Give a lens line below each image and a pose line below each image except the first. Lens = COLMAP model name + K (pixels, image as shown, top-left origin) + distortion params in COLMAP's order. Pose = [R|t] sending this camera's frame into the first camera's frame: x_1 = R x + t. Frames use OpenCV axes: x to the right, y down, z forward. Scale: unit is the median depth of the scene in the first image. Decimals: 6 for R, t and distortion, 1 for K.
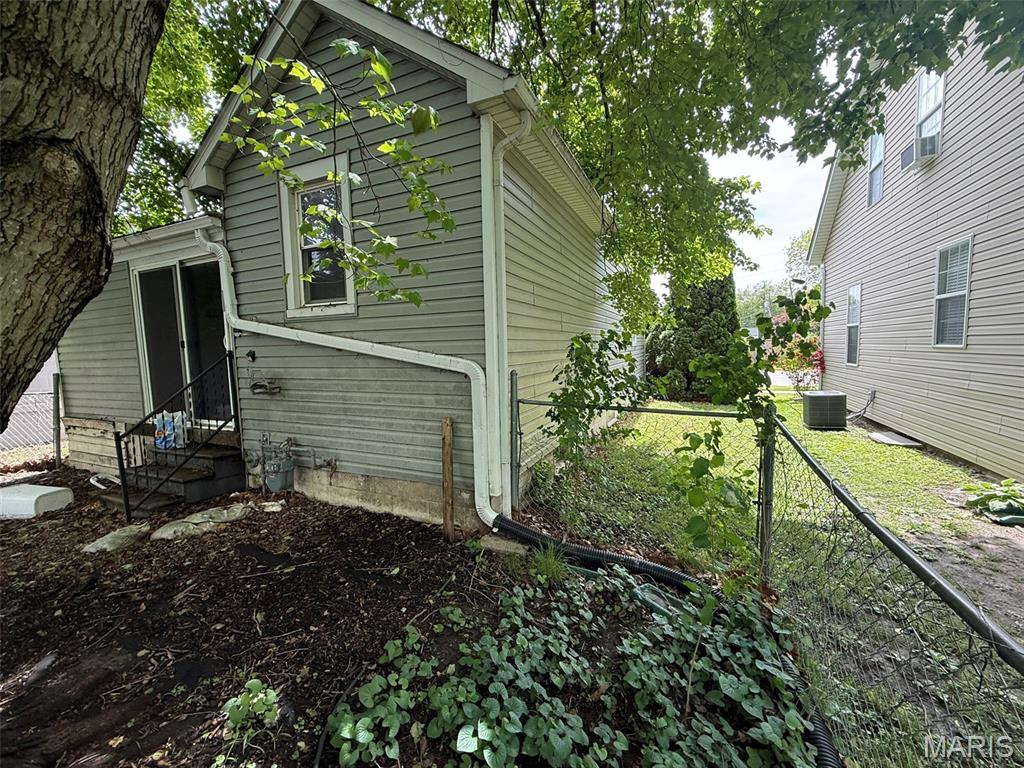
lens RADIAL K [[406.7, 0, 512.0], [0, 406.7, 386.6], [0, 0, 1]] dist [-0.000975, 0.000381]
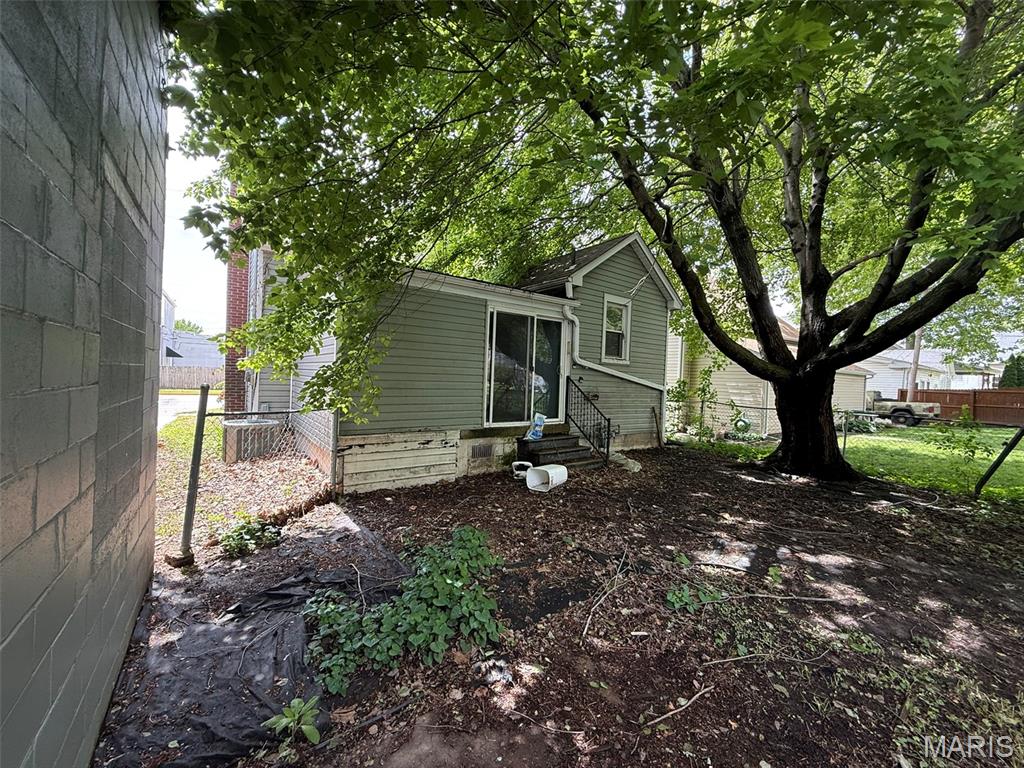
lens RADIAL K [[406.7, 0, 510.4], [0, 406.7, 379.5], [0, 0, 1]] dist [-0.000975, 0.000381]
pose [[0.501025, 0.037367, 0.864626, -2.548481], [0.026427, 0.997941, -0.058442, 0.024750], [-0.865029, 0.052130, 0.499006, 0.387889]]
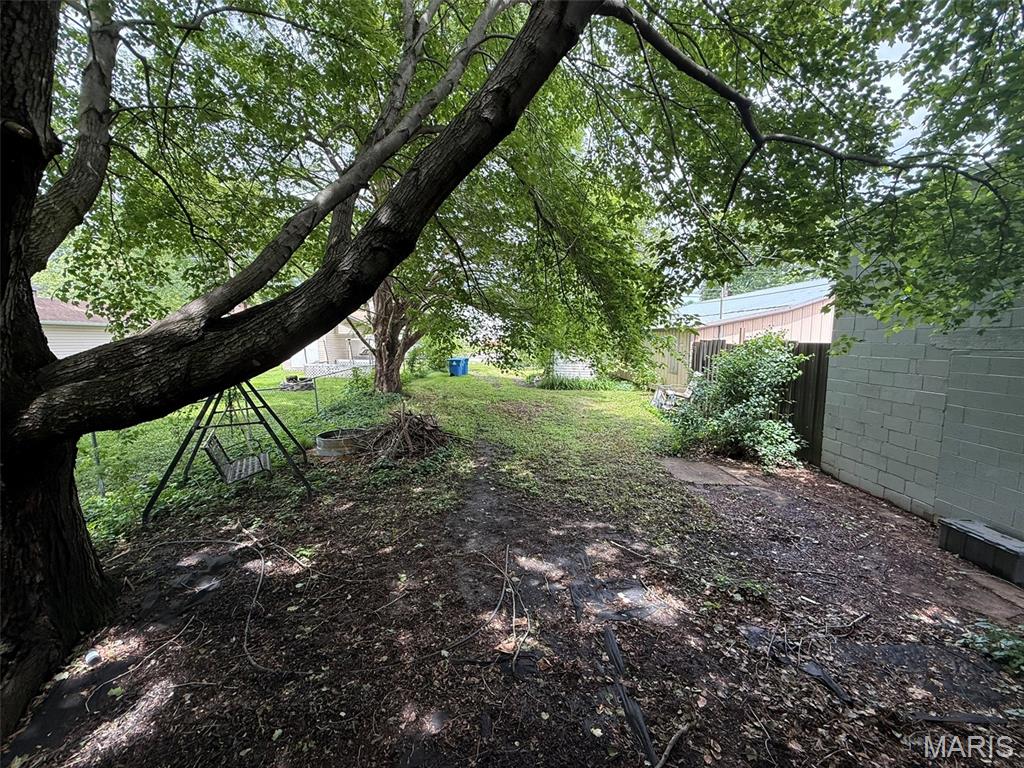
lens RADIAL K [[406.7, 0, 511.6], [0, 406.7, 386.7], [0, 0, 1]] dist [-0.000975, 0.000381]
pose [[-0.916042, 0.070204, -0.394890, -0.943395], [-0.015598, 0.977581, 0.209979, -0.218647], [0.400778, 0.198510, -0.894411, 0.997946]]
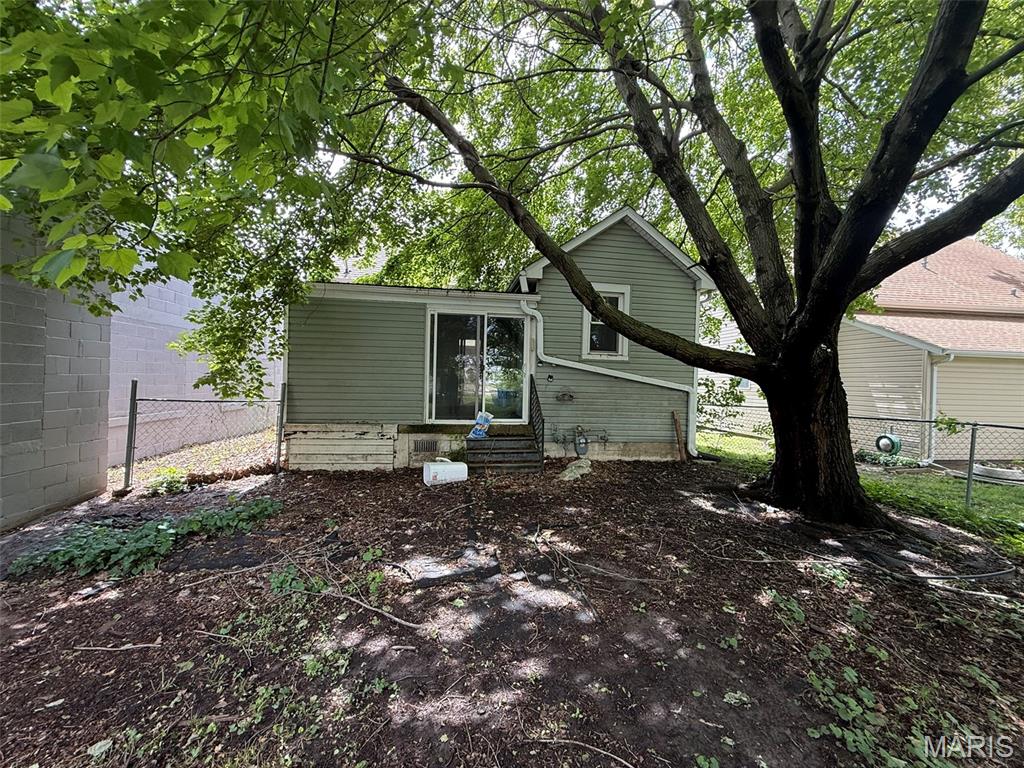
lens RADIAL K [[406.7, 0, 508.5], [0, 406.7, 381.4], [0, 0, 1]] dist [-0.000975, 0.000381]
pose [[0.846017, 0.042918, 0.531426, -1.809347], [0.001243, 0.996593, -0.082464, 0.083071], [-0.533155, 0.070427, 0.843081, -0.358601]]
